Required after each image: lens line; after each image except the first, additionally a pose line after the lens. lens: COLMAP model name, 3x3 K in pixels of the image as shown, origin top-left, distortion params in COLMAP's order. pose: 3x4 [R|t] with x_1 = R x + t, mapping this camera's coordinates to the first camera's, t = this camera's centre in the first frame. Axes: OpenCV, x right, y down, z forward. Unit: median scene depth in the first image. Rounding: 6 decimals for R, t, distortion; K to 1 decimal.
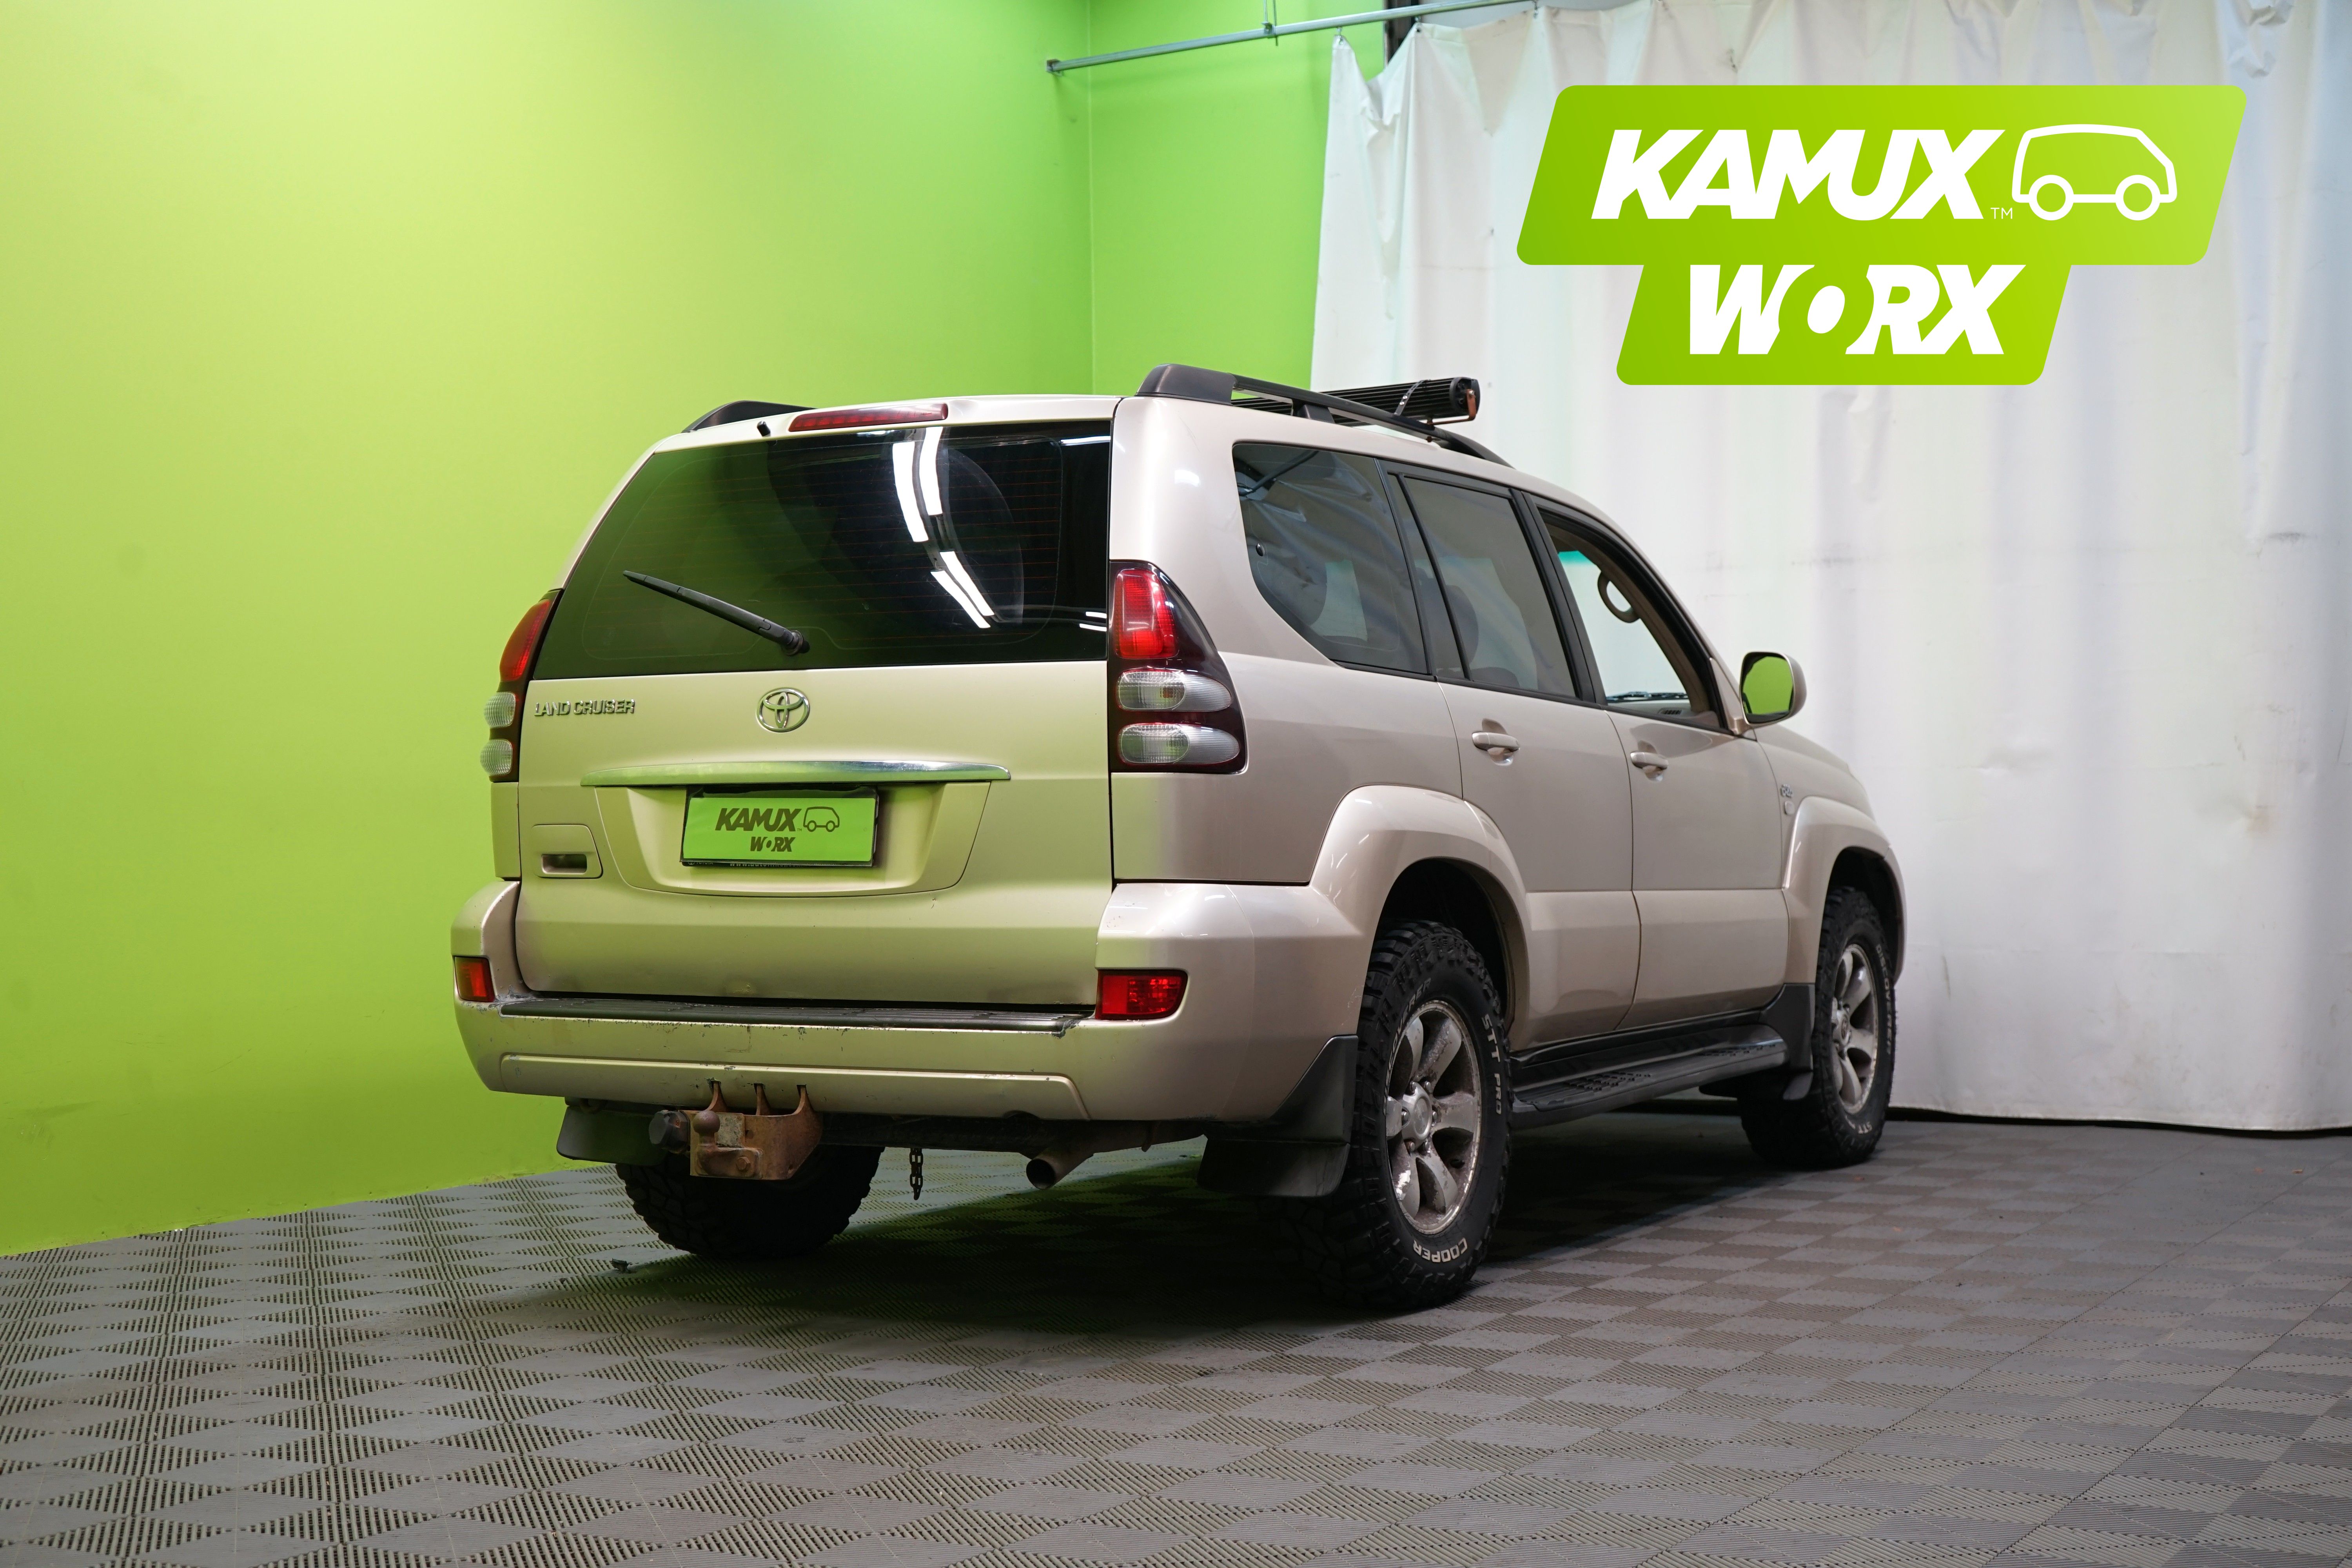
lens RADIAL K [[3172.5, 0, 1176.0], [0, 3172.5, 784.0], [0, 0, 1]] dist [-0.030947, -0.038282]
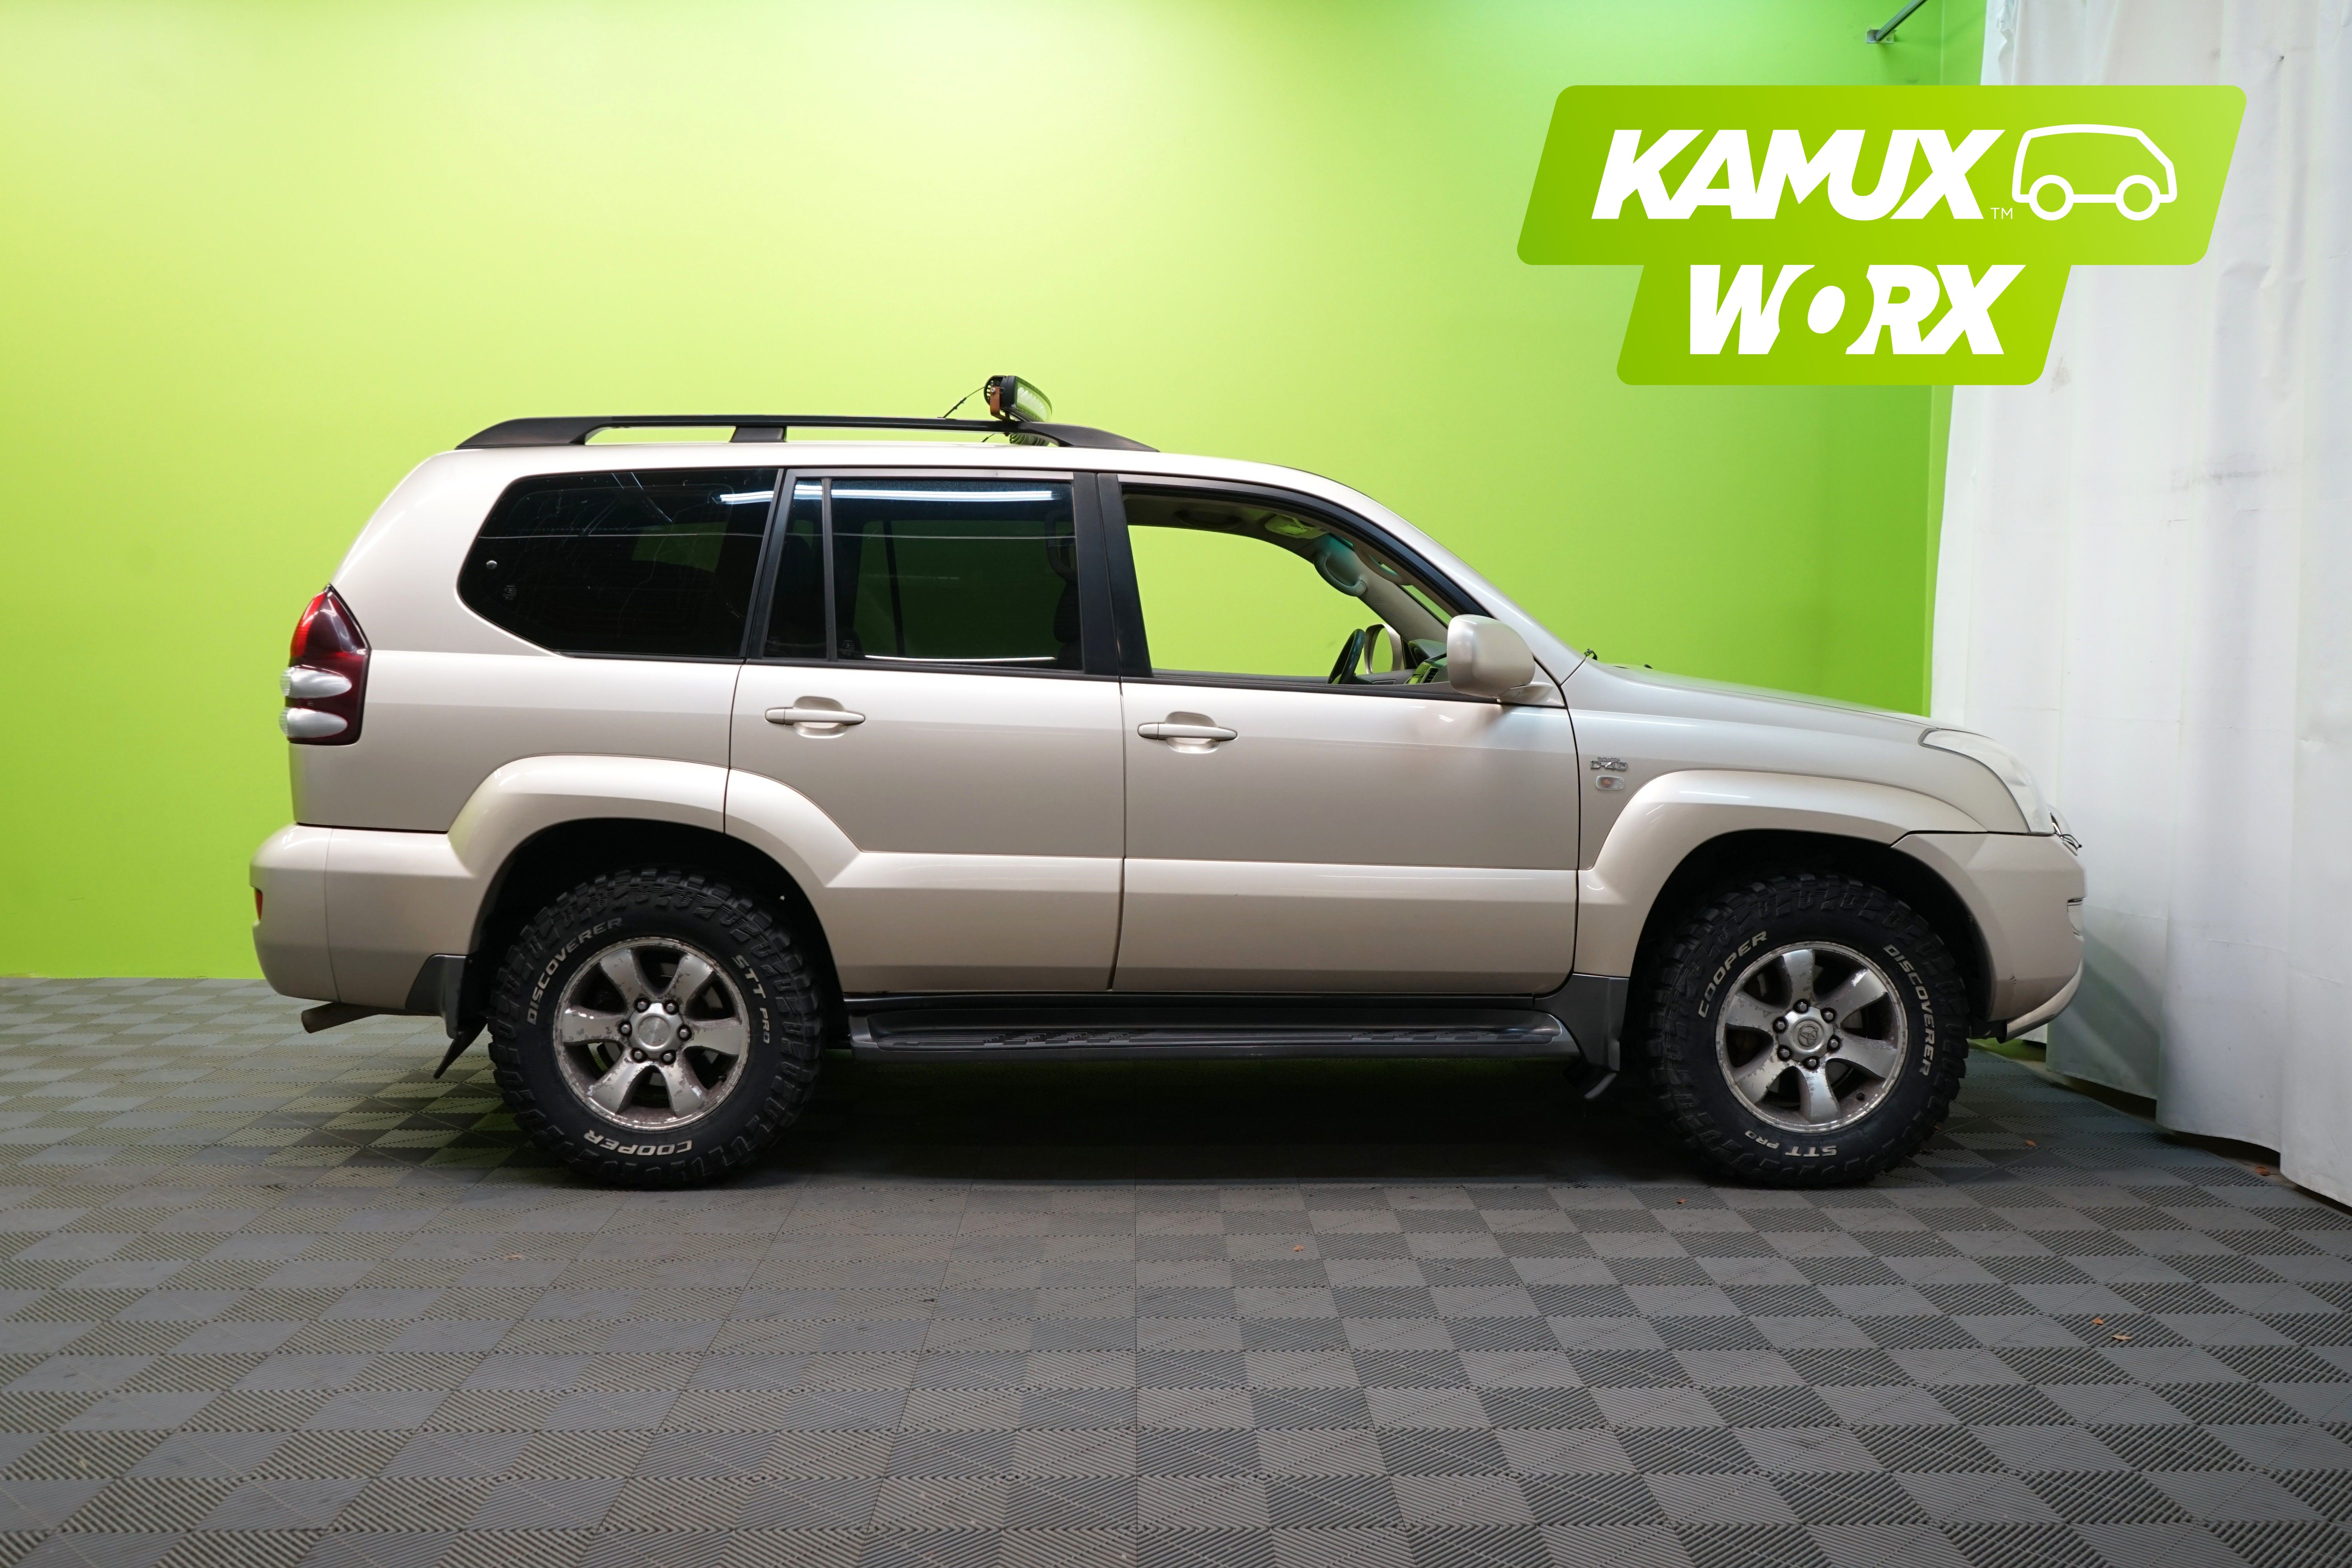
lens RADIAL K [[2107.6, 0, 1176.0], [0, 2107.6, 784.0], [0, 0, 1]] dist [-0.002700, 0.003203]
pose [[0.512722, 0.068680, -0.855803, 0.867857], [-0.003887, 0.996971, 0.077680, -0.051849], [0.858546, -0.036501, 0.511436, 0.779220]]
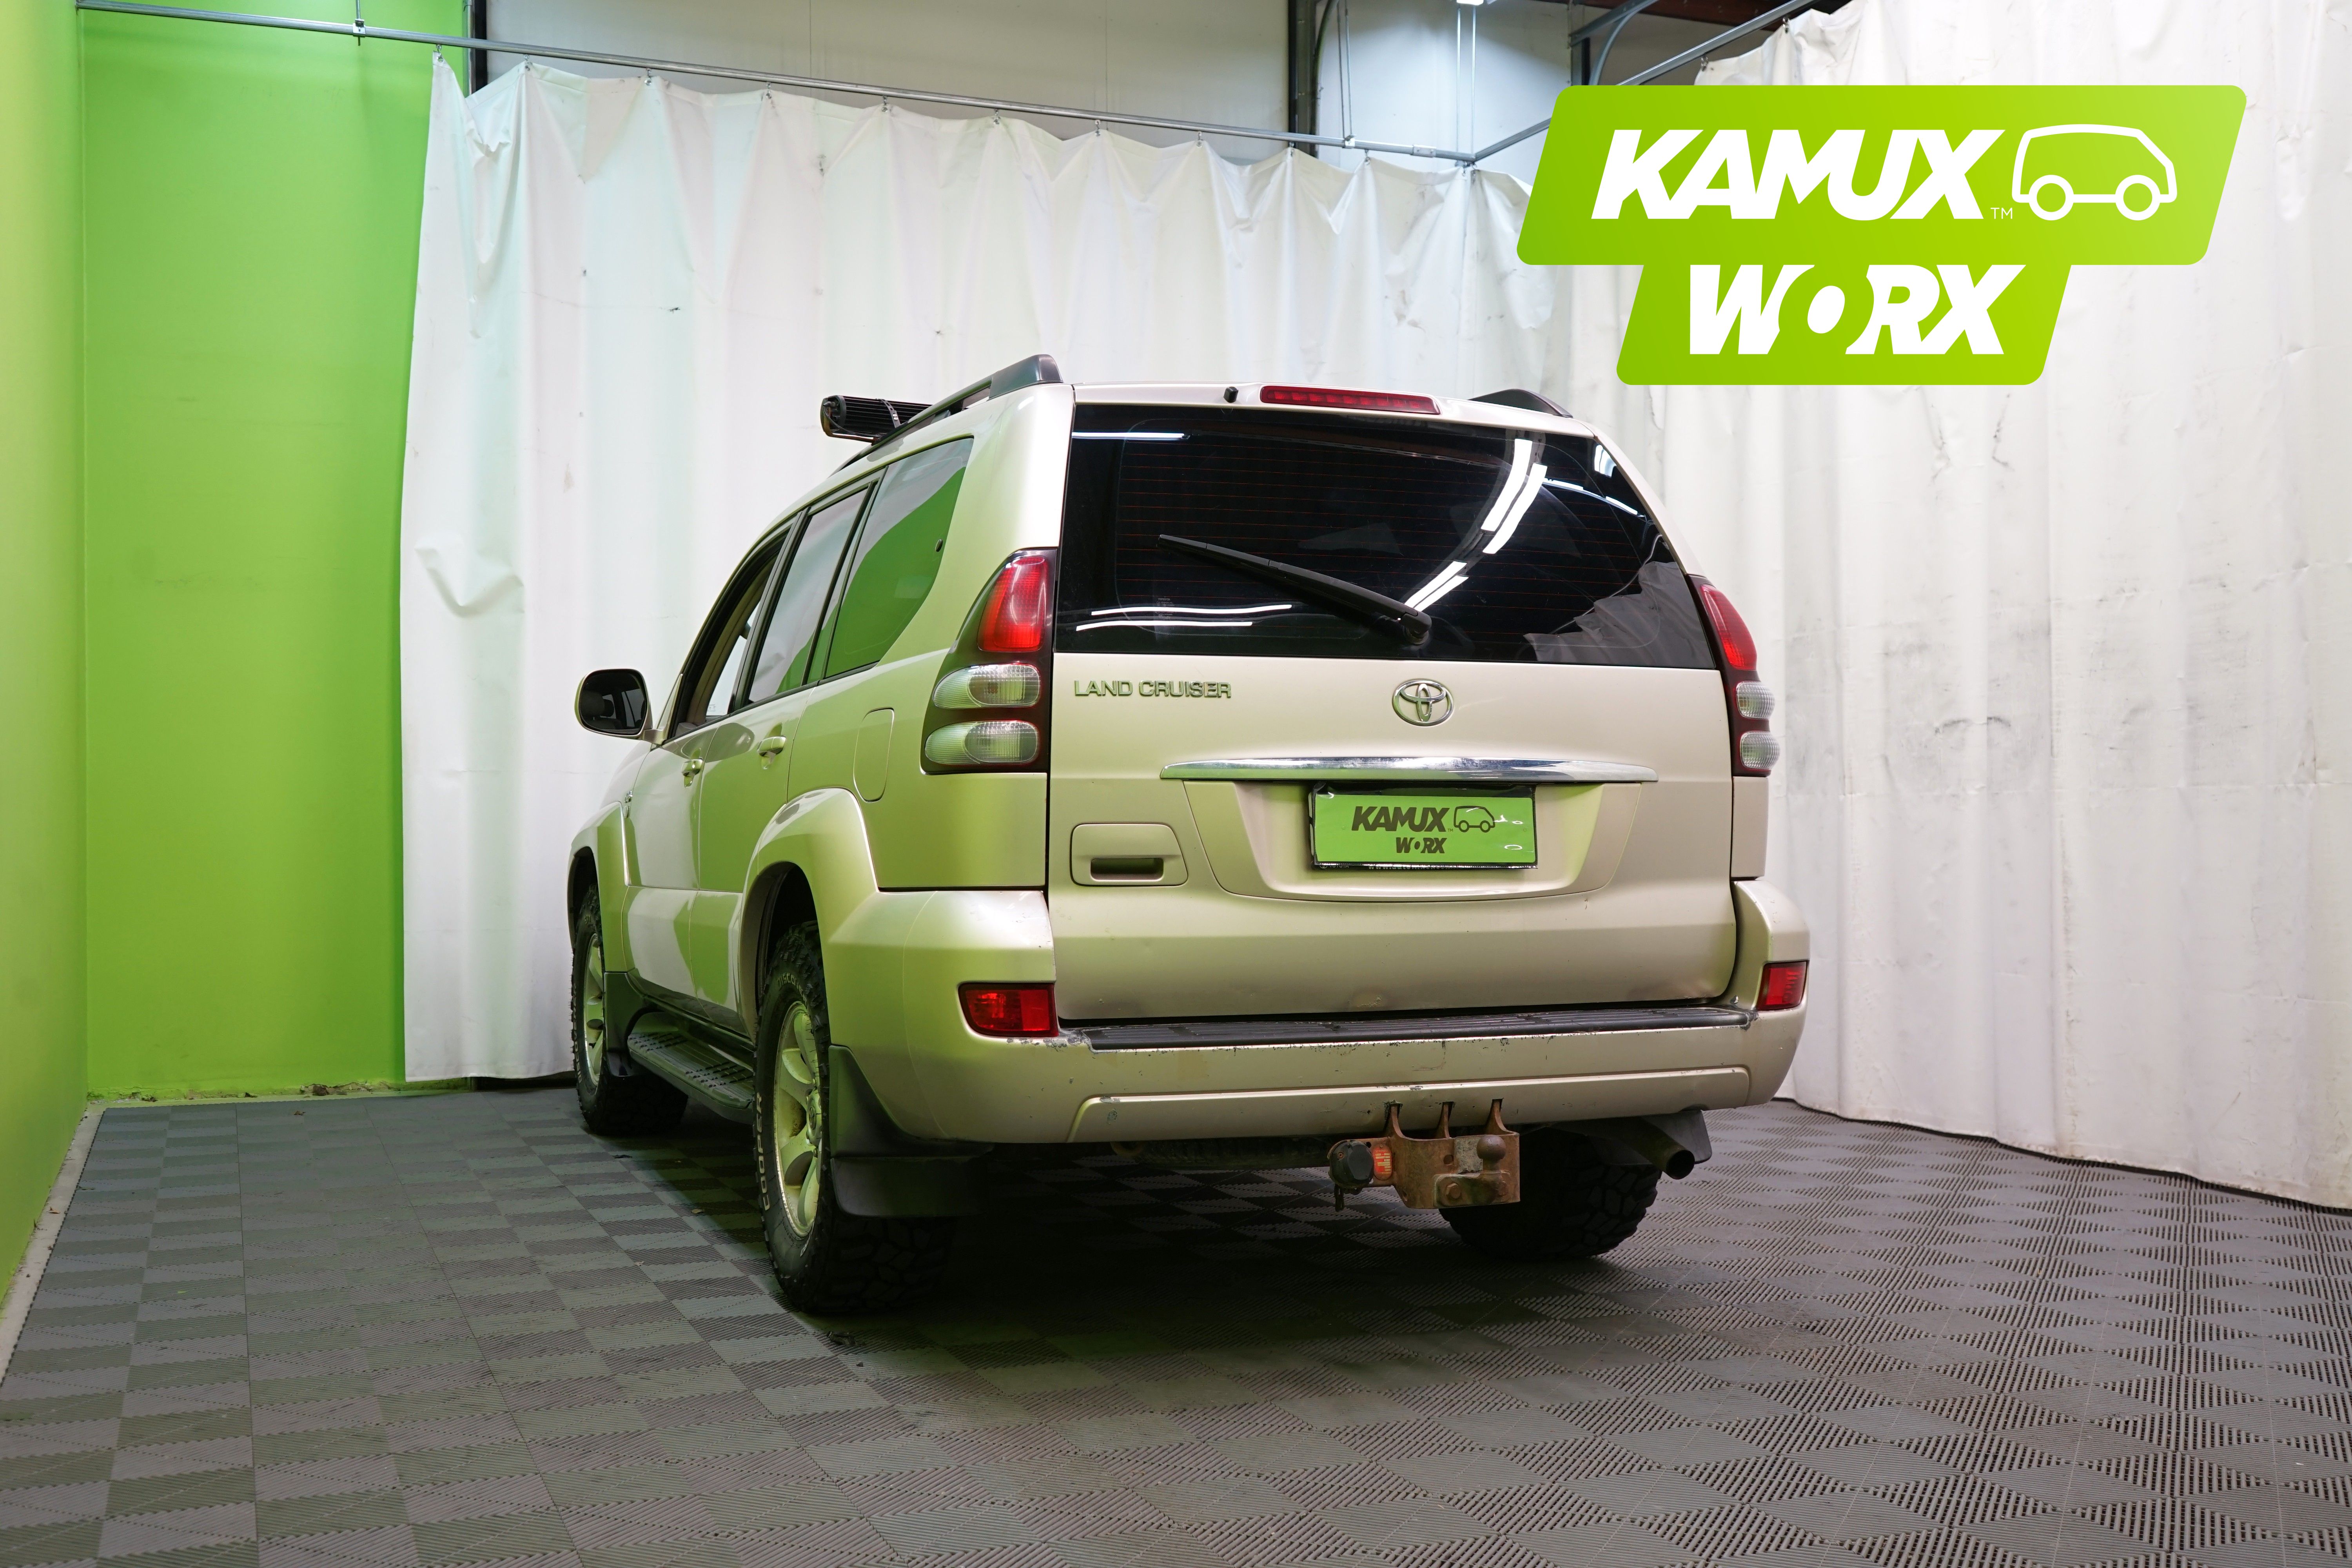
lens RADIAL K [[2379.2, 0, 1176.0], [0, 2379.2, 784.0], [0, 0, 1]] dist [-0.001544, -0.002484]
pose [[0.631645, 0.017876, 0.775052, -0.714762], [-0.013499, 0.999836, -0.012059, 0.010261], [-0.775141, -0.002845, 0.631782, 0.609301]]
